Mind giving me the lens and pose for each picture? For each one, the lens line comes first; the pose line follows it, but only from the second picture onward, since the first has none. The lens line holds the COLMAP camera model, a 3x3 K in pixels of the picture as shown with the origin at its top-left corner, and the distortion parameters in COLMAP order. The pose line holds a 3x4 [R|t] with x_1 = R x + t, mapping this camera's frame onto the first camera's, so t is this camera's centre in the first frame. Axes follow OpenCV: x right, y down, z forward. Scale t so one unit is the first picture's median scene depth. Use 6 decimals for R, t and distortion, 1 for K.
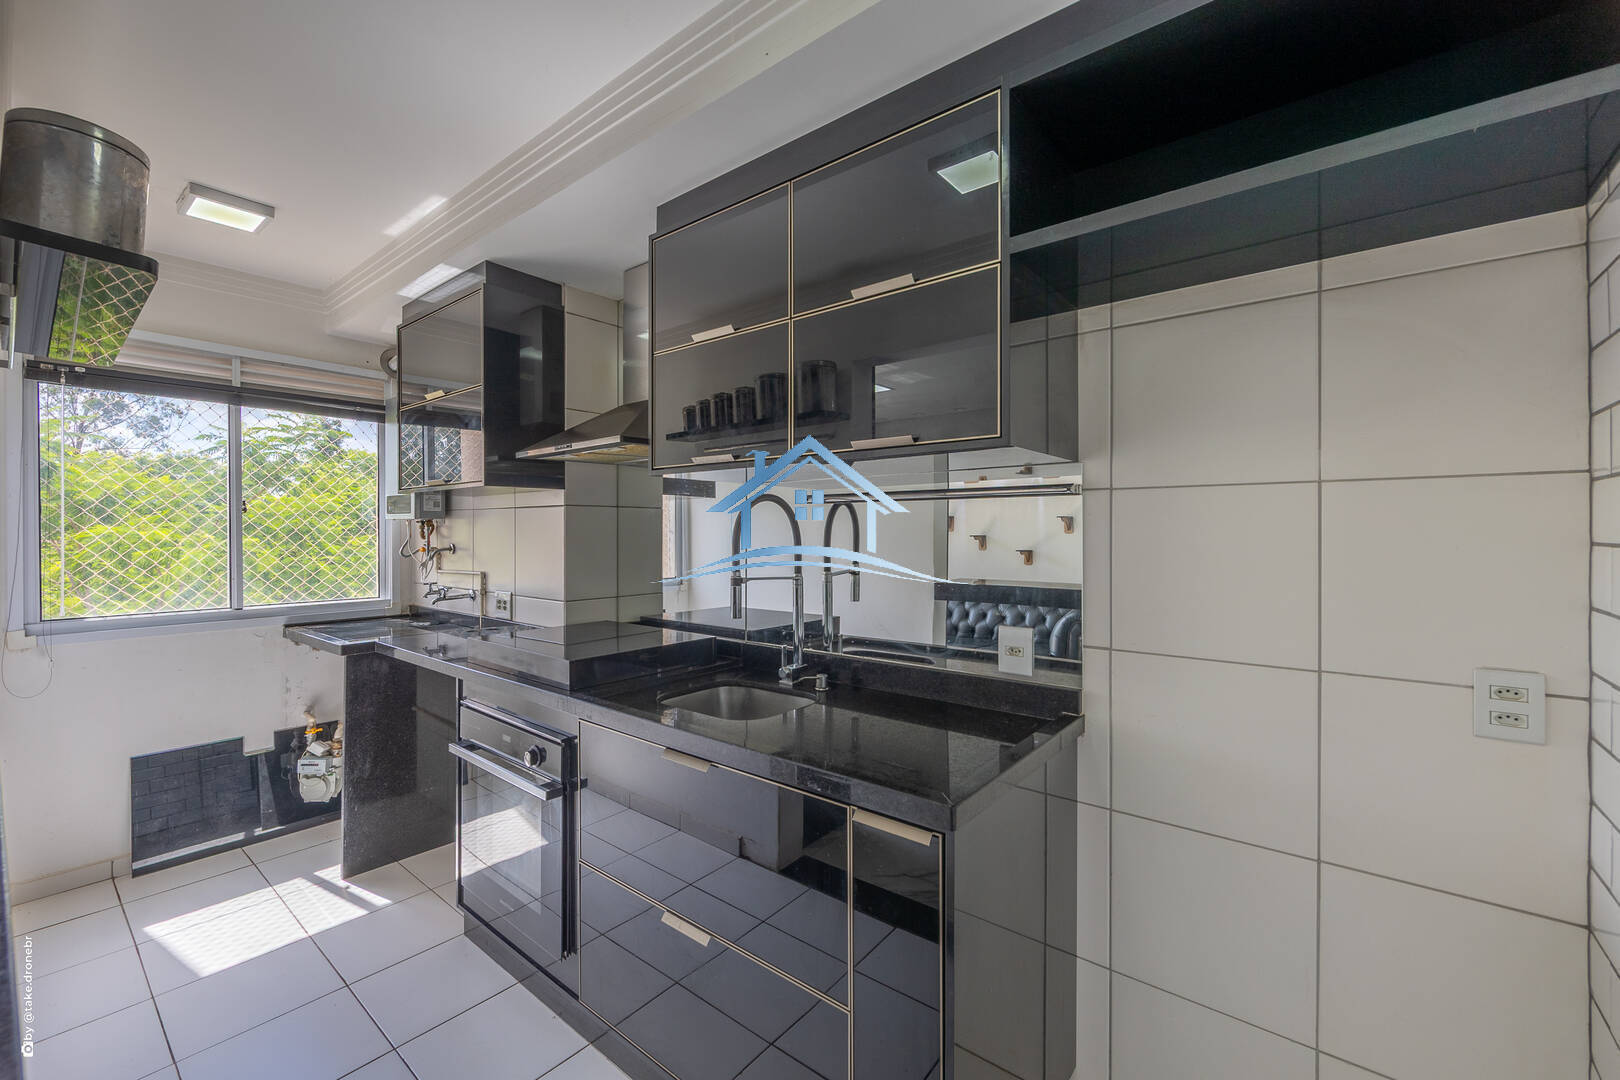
lens RADIAL K [[681.1, 0, 771.7], [0, 681.1, 536.6], [0, 0, 1]] dist [-0.001513, -0.000306]
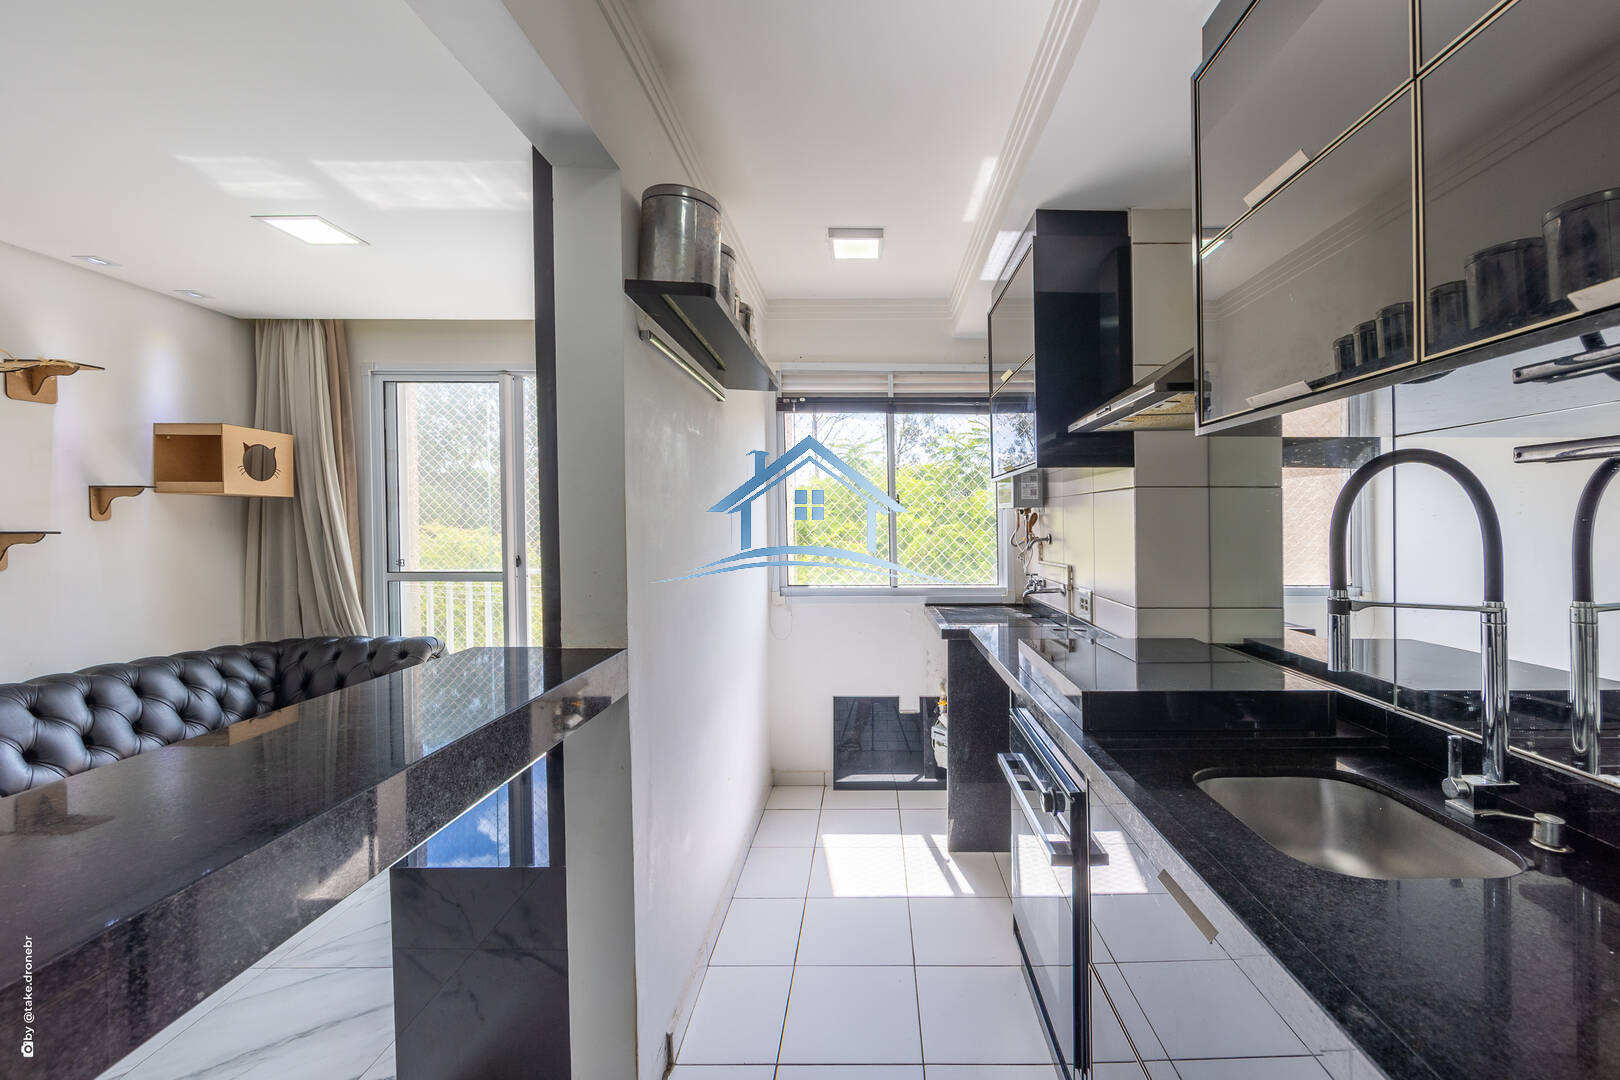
lens RADIAL K [[675.3, 0, 885.3], [0, 675.3, 526.7], [0, 0, 1]] dist [-0.002752, -0.000407]
pose [[0.678351, 0.005110, -0.734720, 0.070511], [-0.004842, 0.999985, 0.002485, -0.000450], [0.734722, 0.001872, 0.678366, 0.224493]]
